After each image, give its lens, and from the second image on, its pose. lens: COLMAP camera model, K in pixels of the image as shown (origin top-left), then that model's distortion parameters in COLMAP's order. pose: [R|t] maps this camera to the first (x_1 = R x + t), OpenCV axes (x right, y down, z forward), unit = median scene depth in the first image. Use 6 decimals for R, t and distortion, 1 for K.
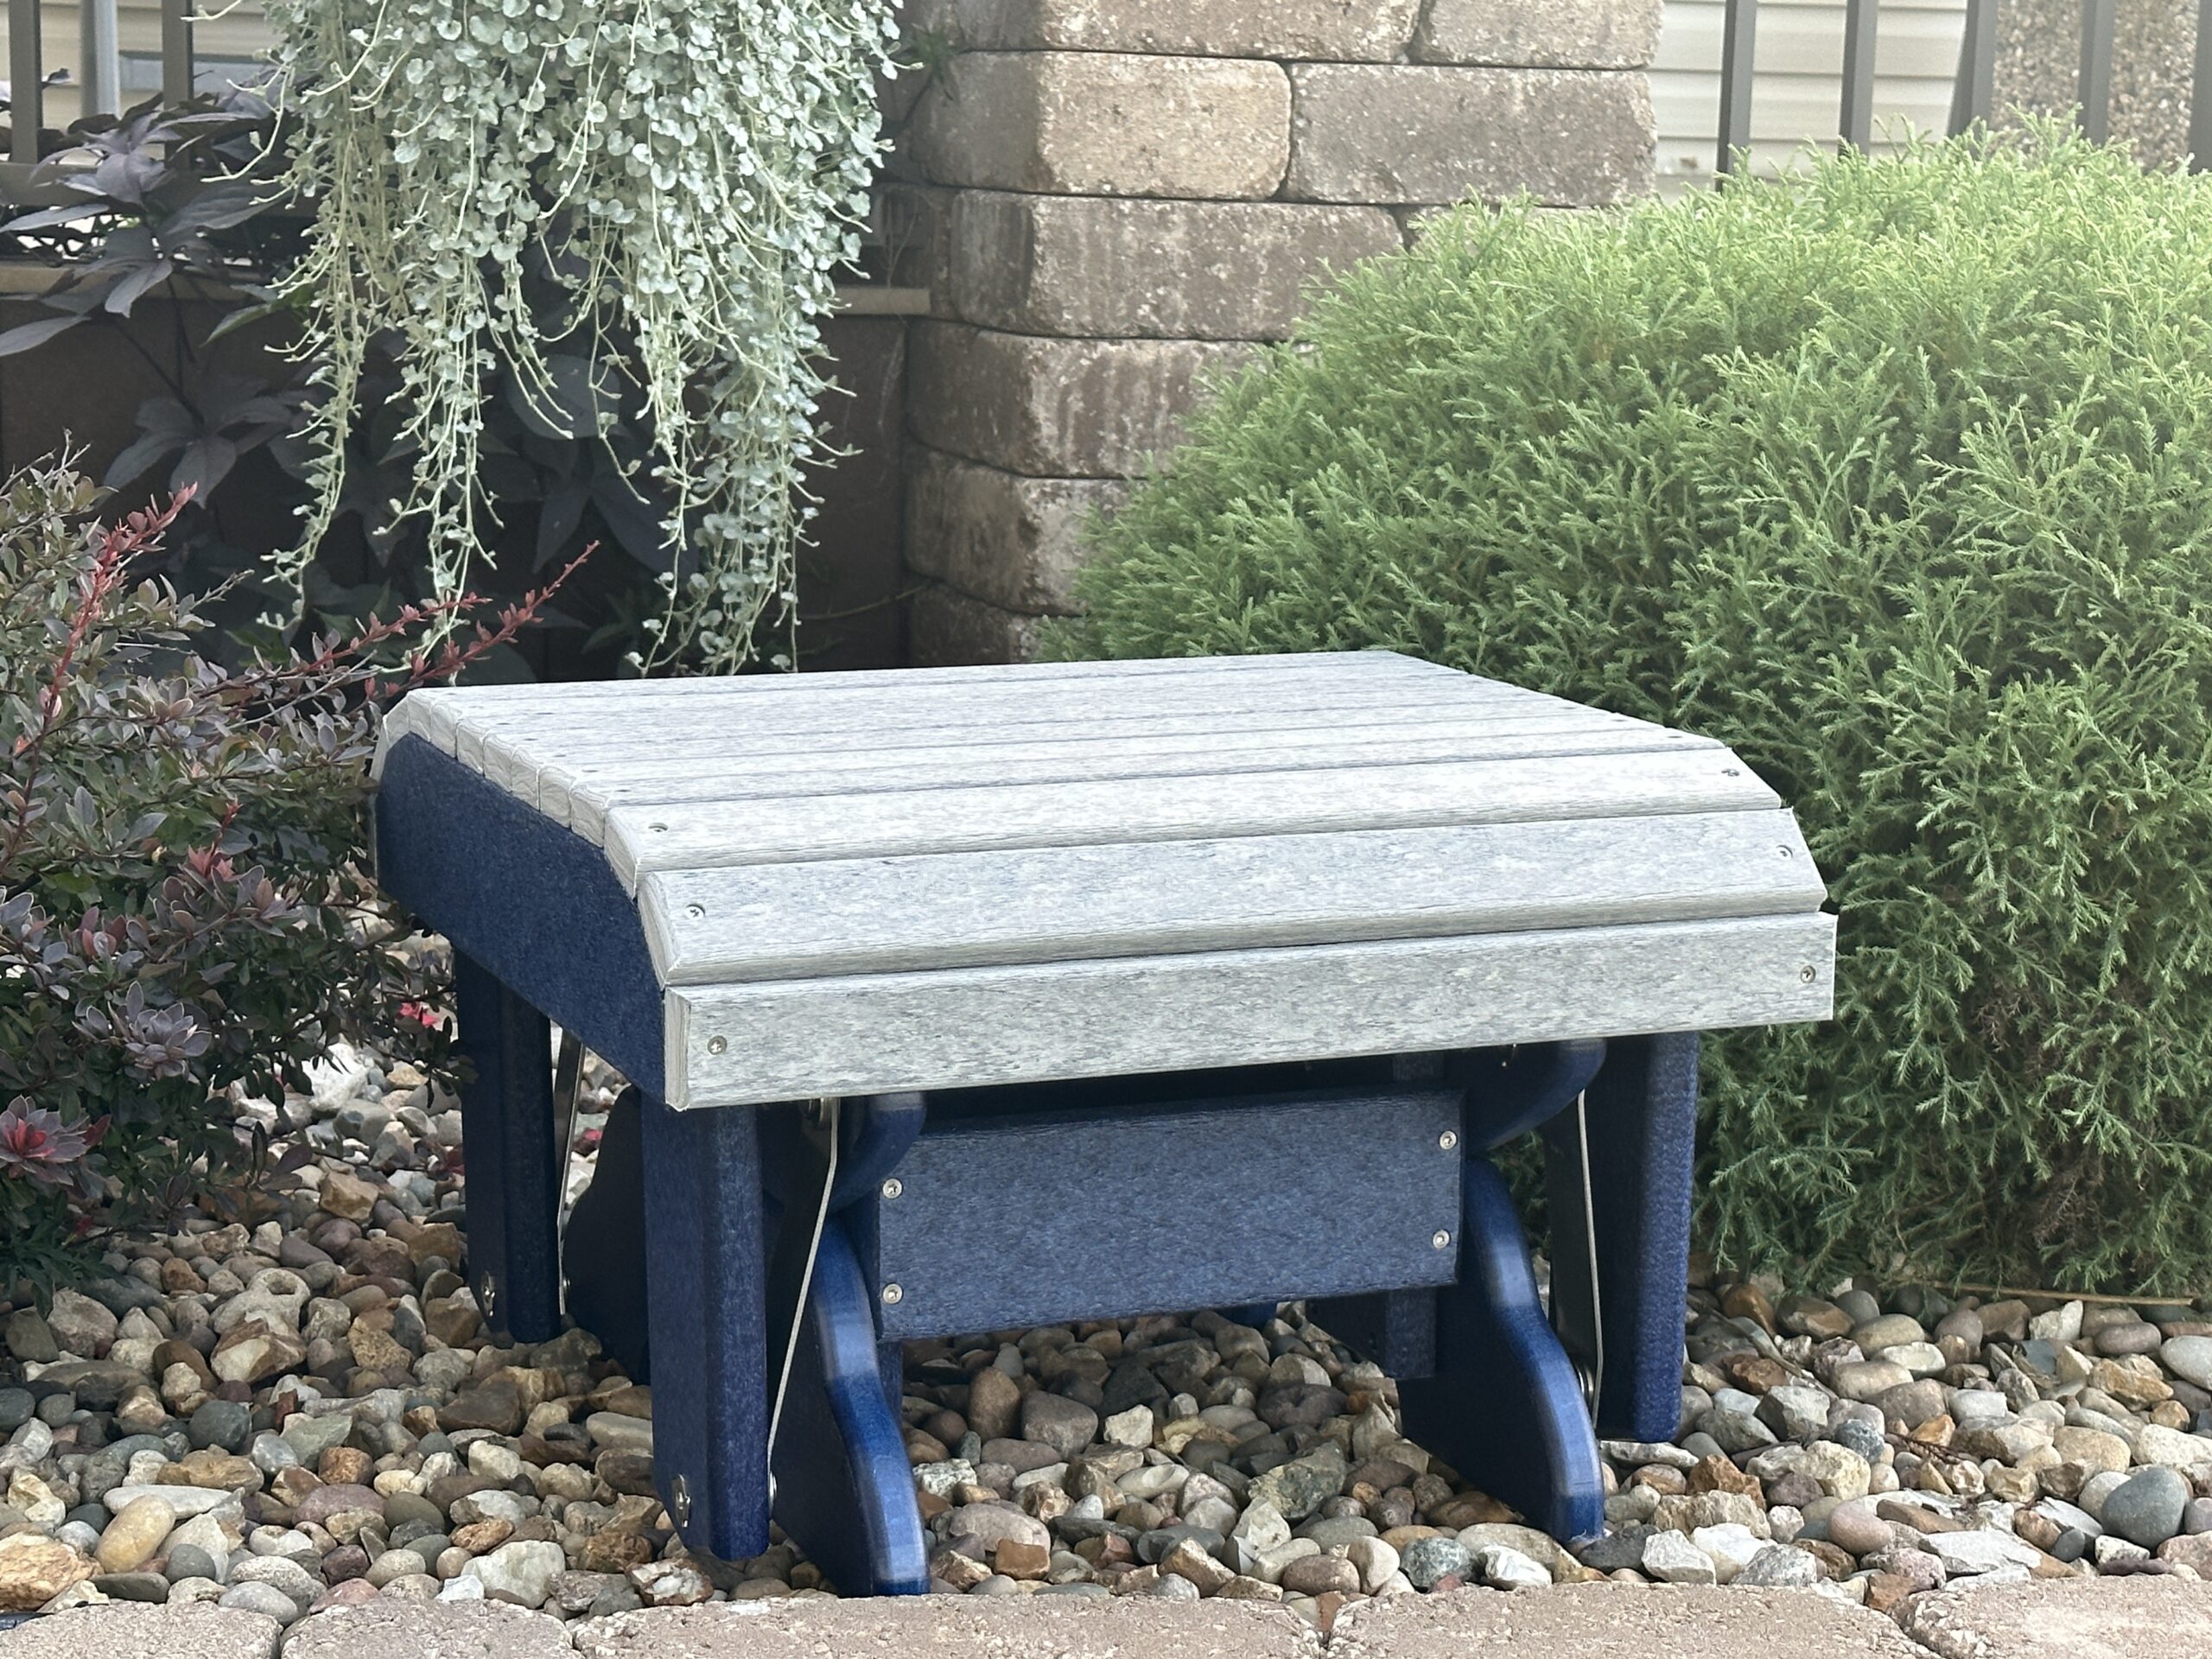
lens RADIAL K [[4153.9, 0, 1106.0], [0, 4153.9, 829.5], [0, 0, 1]] dist [0.171952, 0.126699]
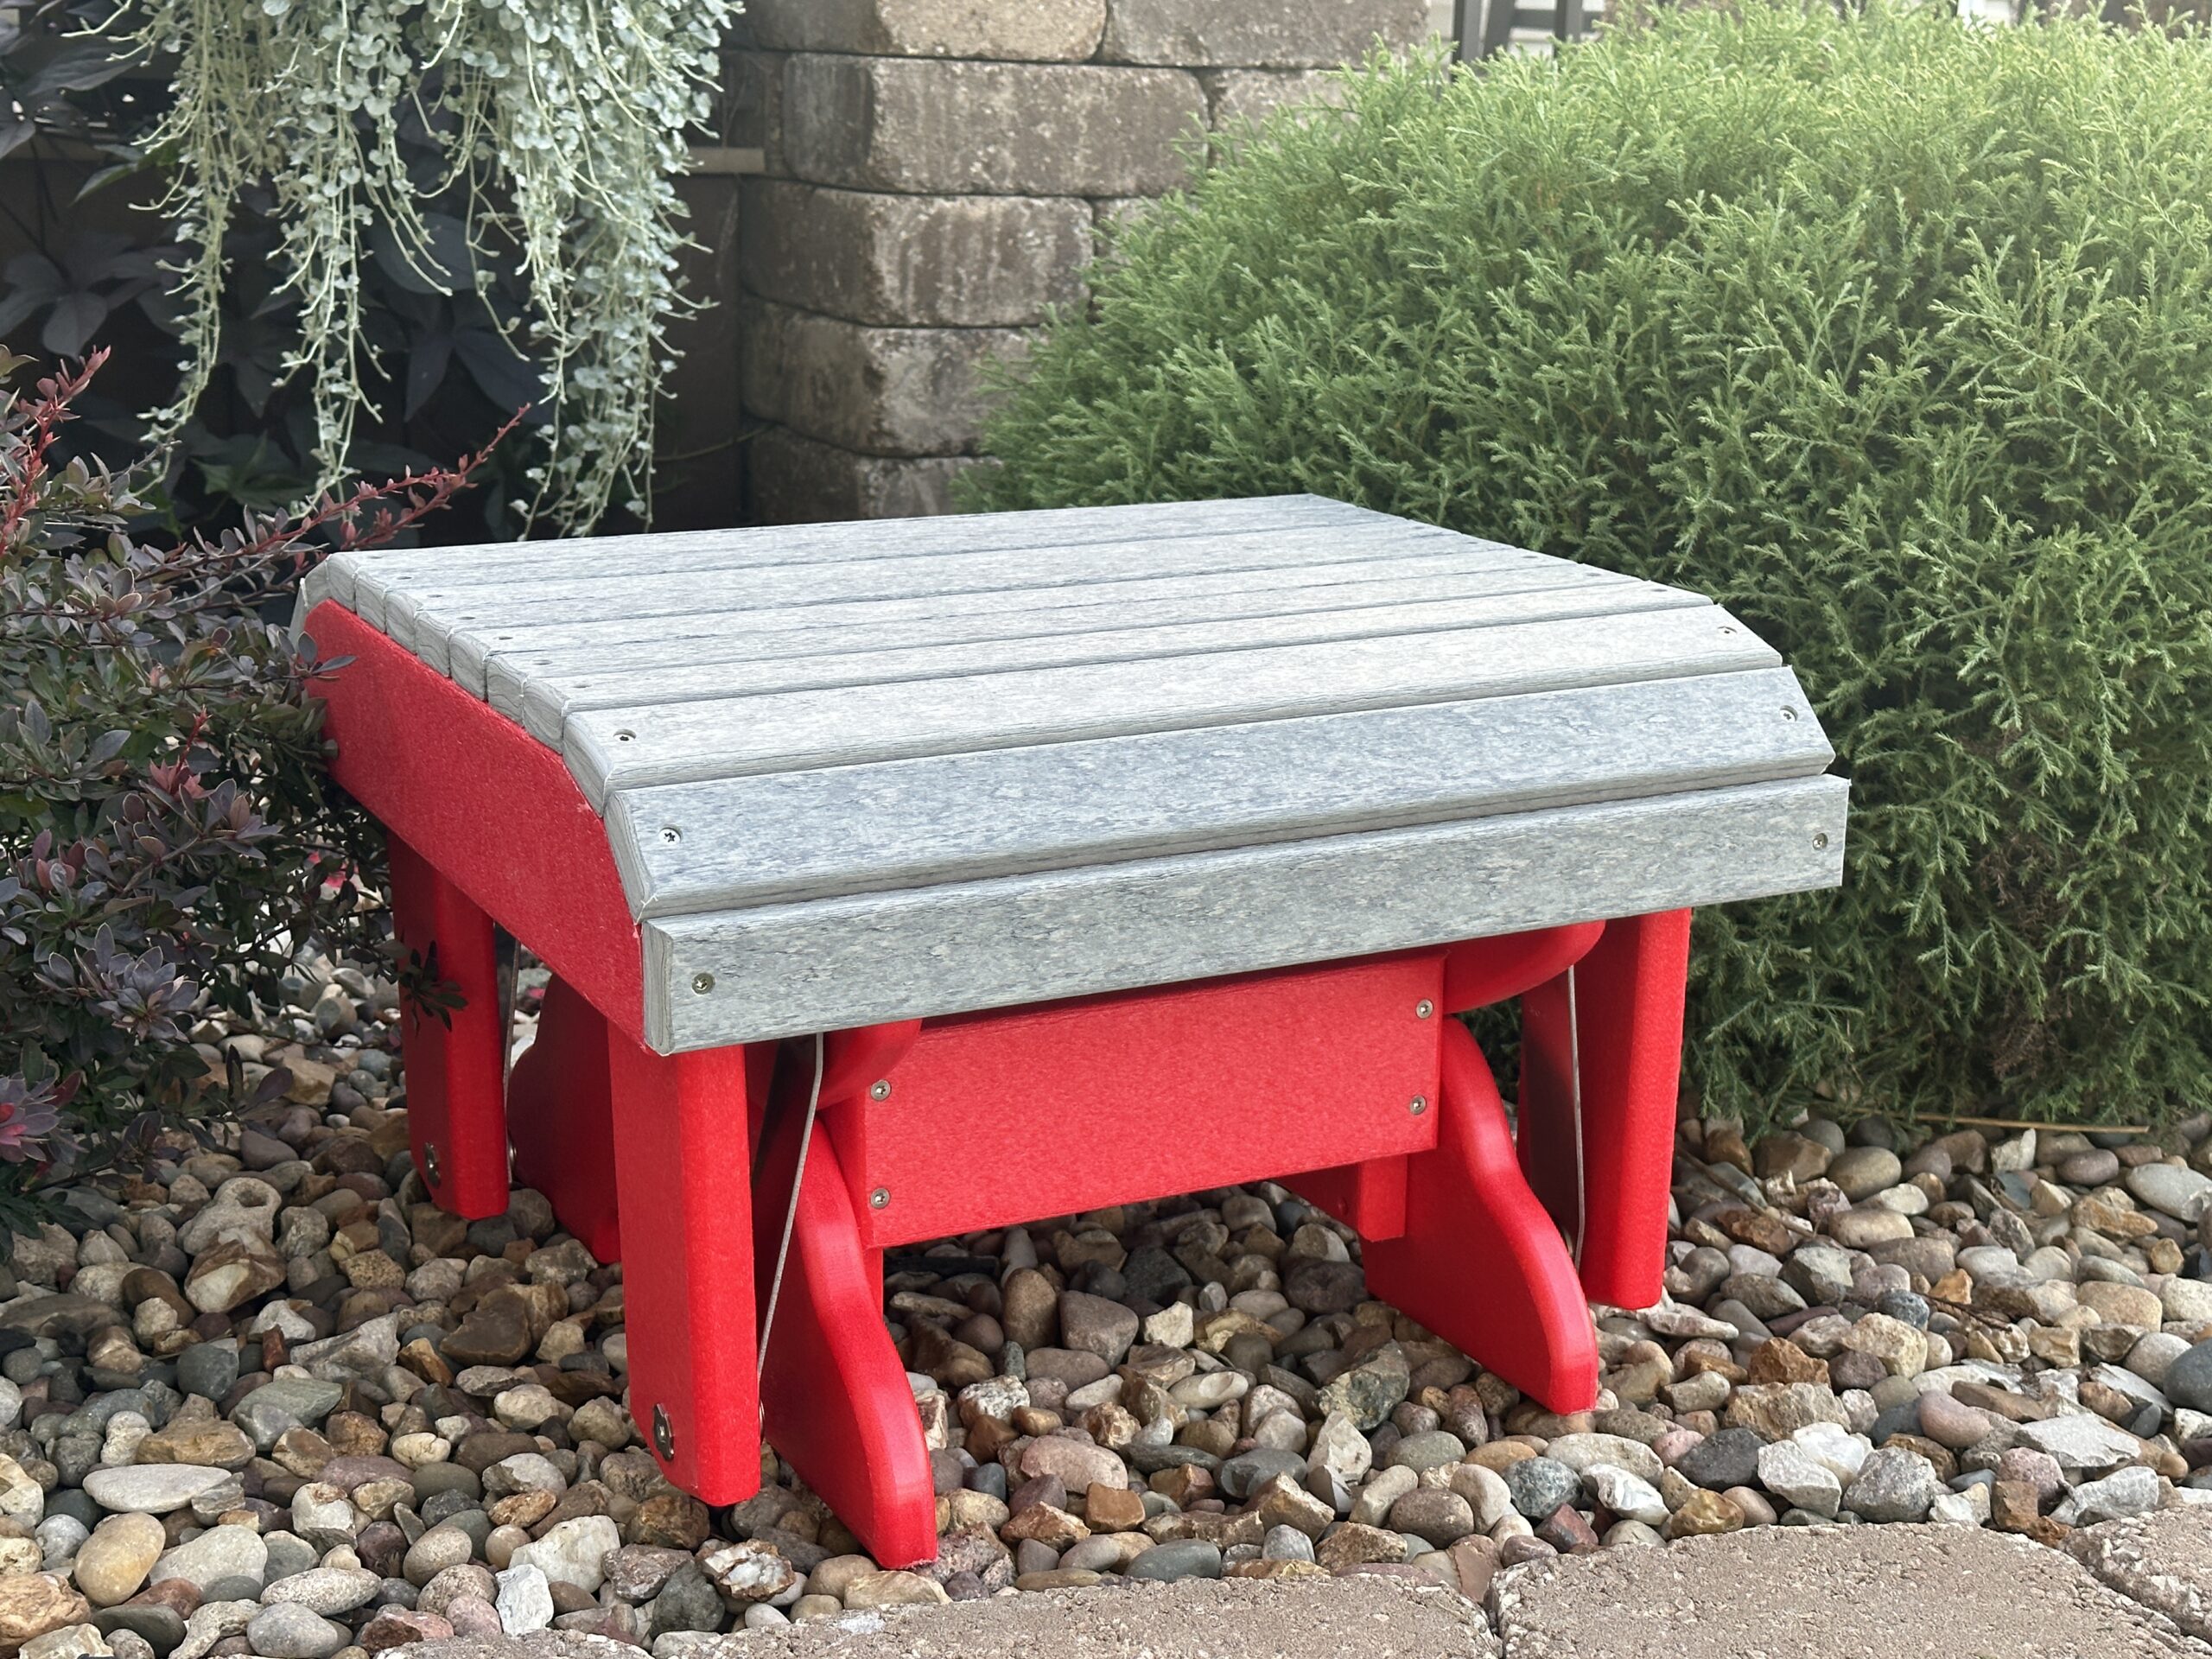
lens RADIAL K [[3153.4, 0, 1104.3], [0, 3153.4, 847.4], [0, 0, 1]] dist [0.150246, 0.128334]
pose [[0.993352, -0.029341, 0.111315, -0.060650], [0.020056, 0.996295, 0.083635, -0.020274], [-0.113356, -0.080847, 0.990260, 0.193037]]
